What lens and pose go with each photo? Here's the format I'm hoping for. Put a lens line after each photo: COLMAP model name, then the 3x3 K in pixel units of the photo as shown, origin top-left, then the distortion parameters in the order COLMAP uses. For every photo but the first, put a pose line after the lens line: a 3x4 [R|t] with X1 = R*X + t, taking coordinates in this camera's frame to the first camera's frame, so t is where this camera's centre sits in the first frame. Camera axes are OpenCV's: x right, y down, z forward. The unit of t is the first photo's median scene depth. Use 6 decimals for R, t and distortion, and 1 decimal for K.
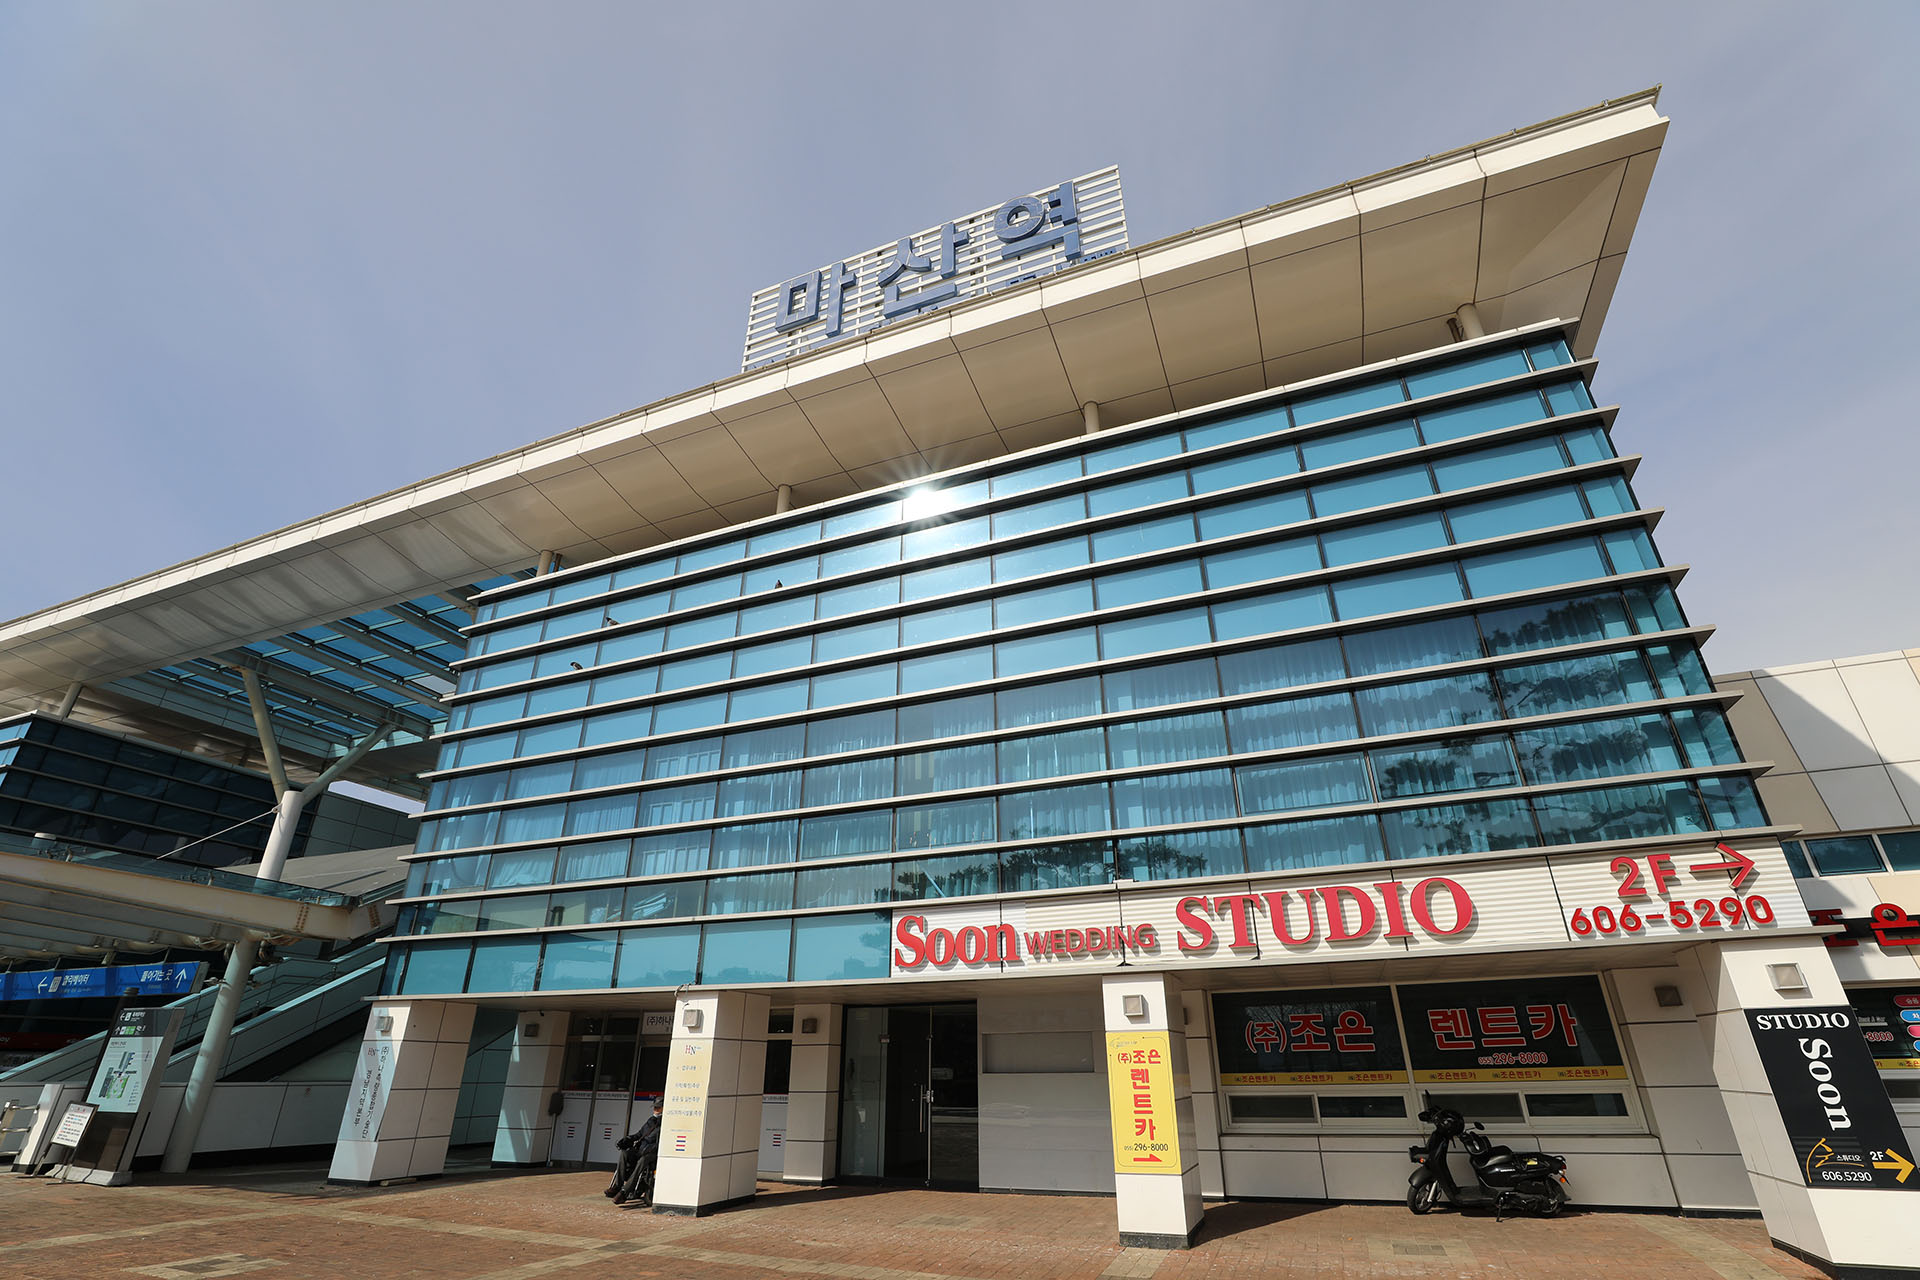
lens RADIAL K [[872.0, 0, 962.2], [0, 872.0, 644.2], [0, 0, 1]] dist [-0.046647, 0.012665]
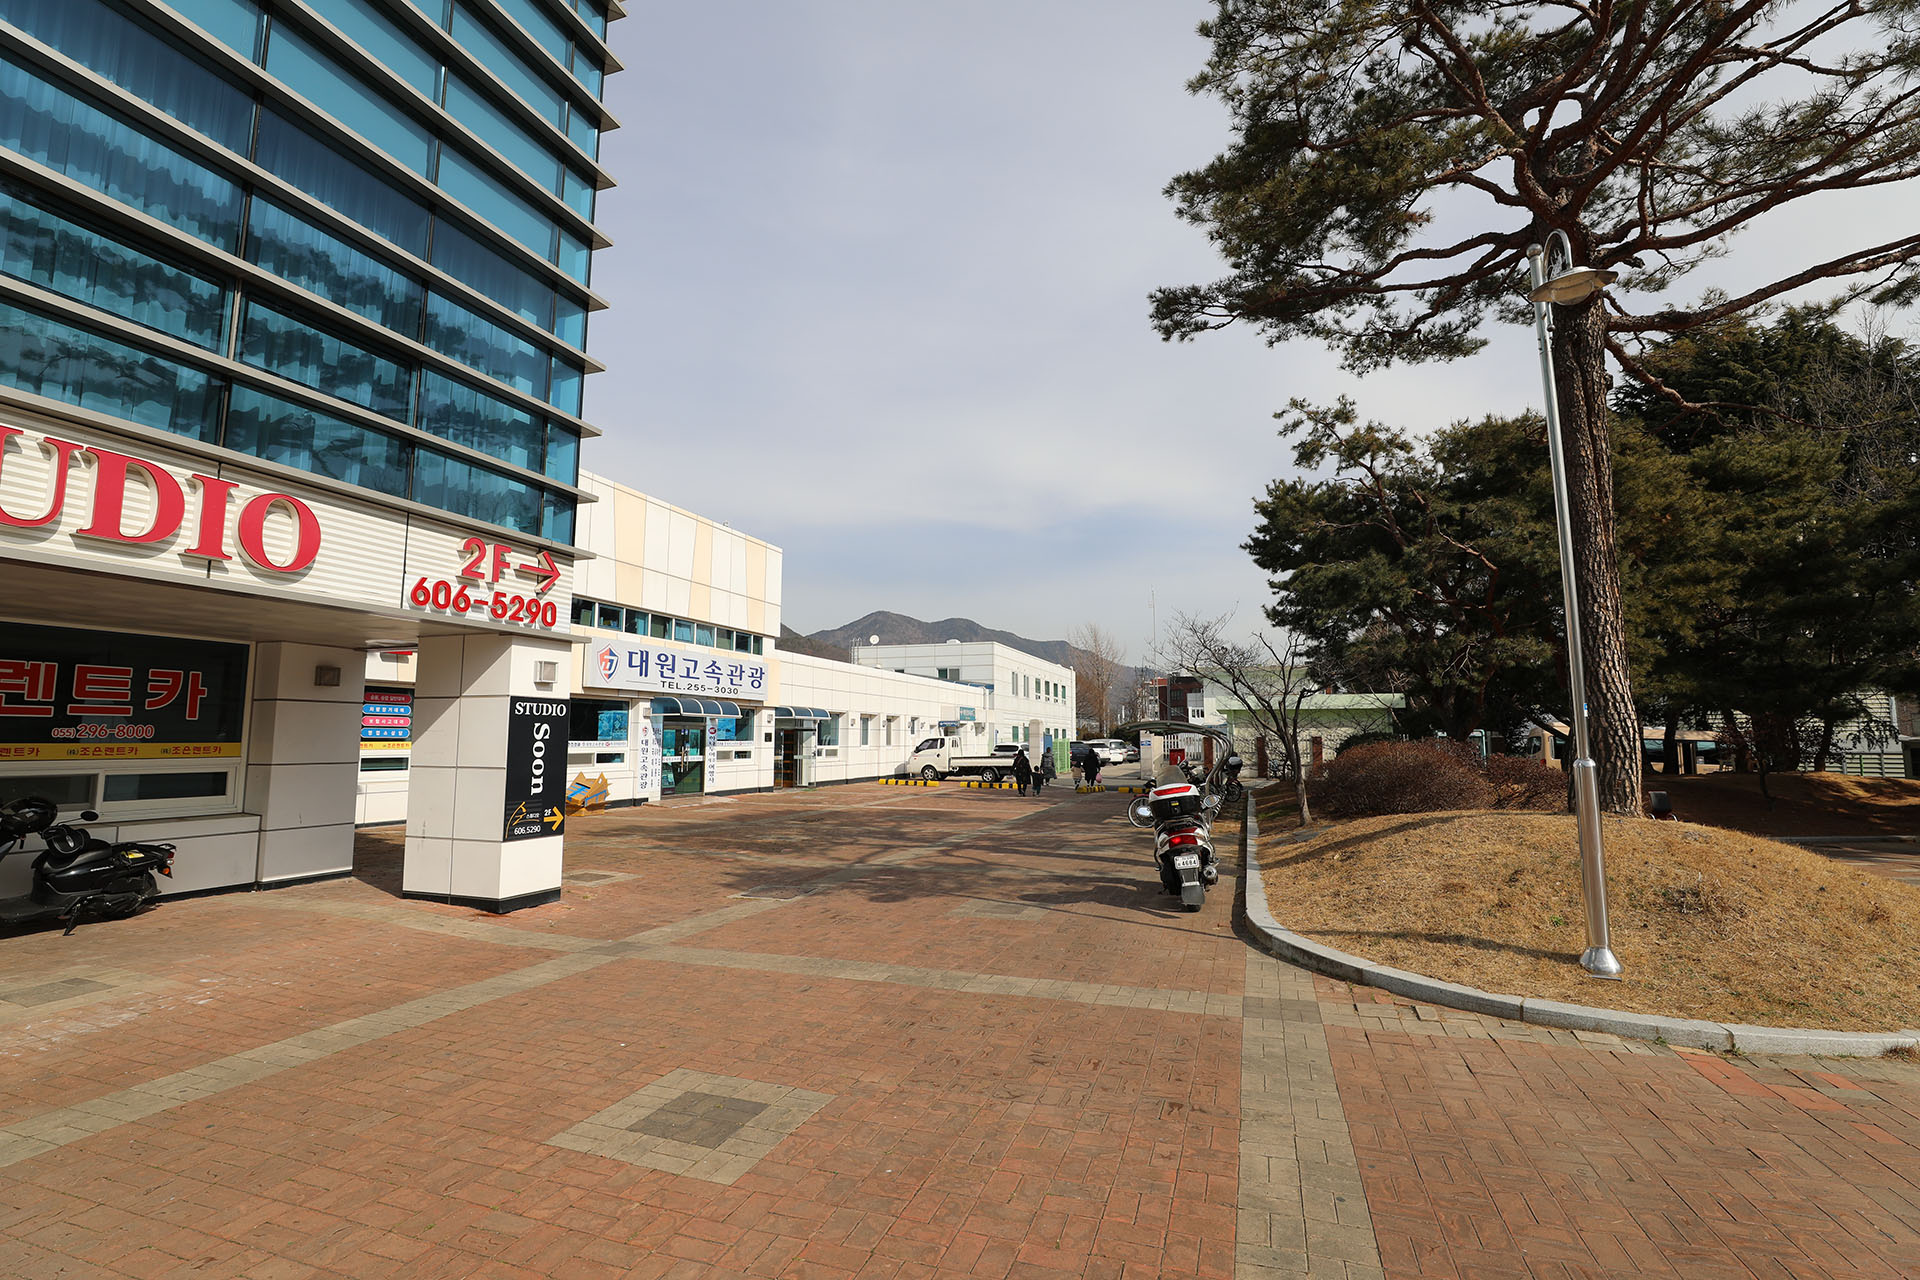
lens RADIAL K [[872.0, 0, 962.2], [0, 872.0, 644.2], [0, 0, 1]] dist [-0.046647, 0.012665]
pose [[-0.056088, 0.113172, 0.991991, -0.155947], [-0.438931, 0.889599, -0.126308, 0.213717], [-0.896768, -0.442500, -0.000221, 0.420652]]
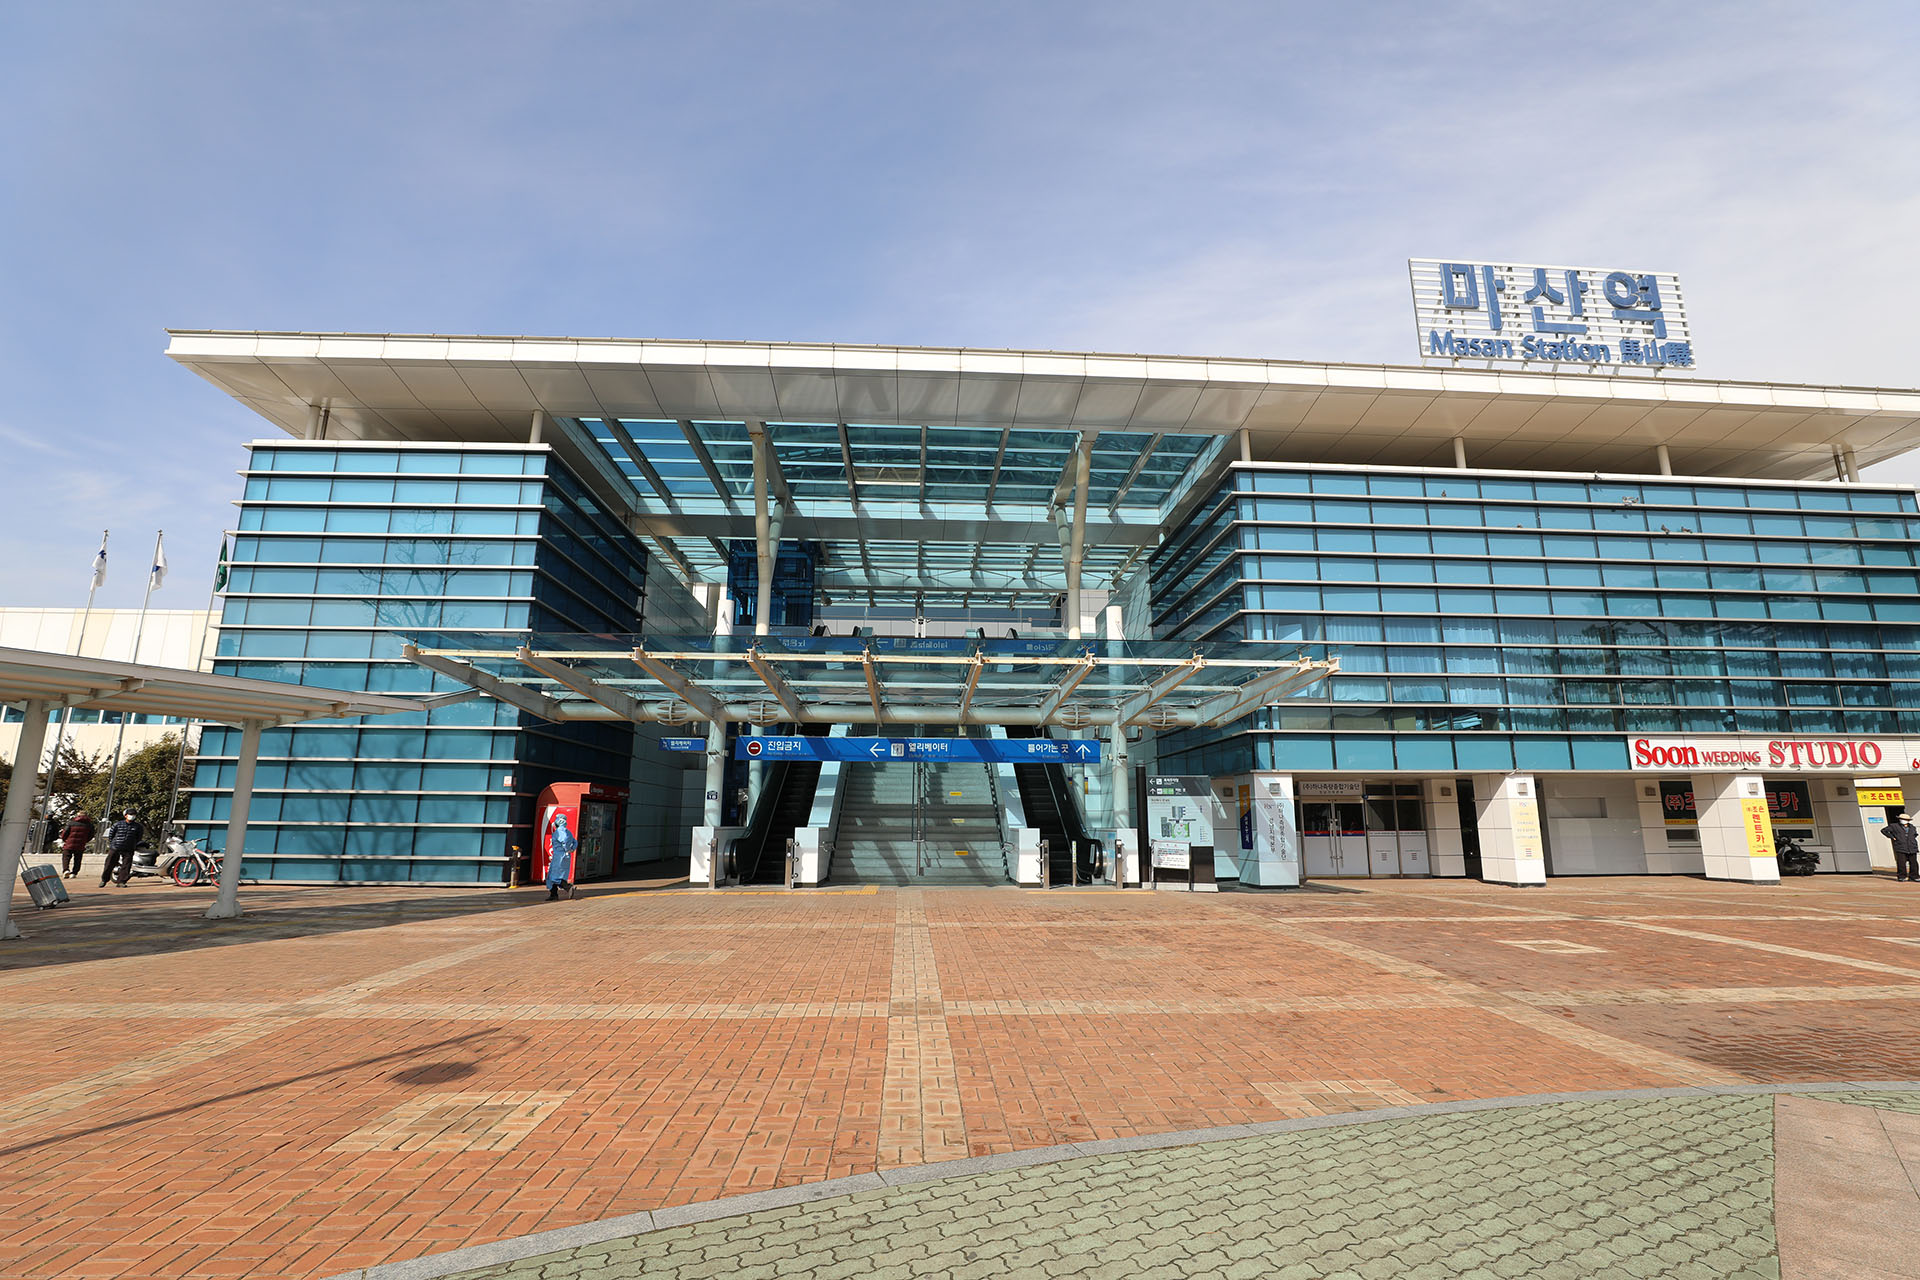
lens RADIAL K [[872.0, 0, 962.2], [0, 872.0, 644.2], [0, 0, 1]] dist [-0.046647, 0.012665]
pose [[0.910021, 0.098138, 0.402780, -2.560884], [-0.191974, 0.960885, 0.199614, 0.029280], [-0.367435, -0.258976, 0.893265, -0.080090]]
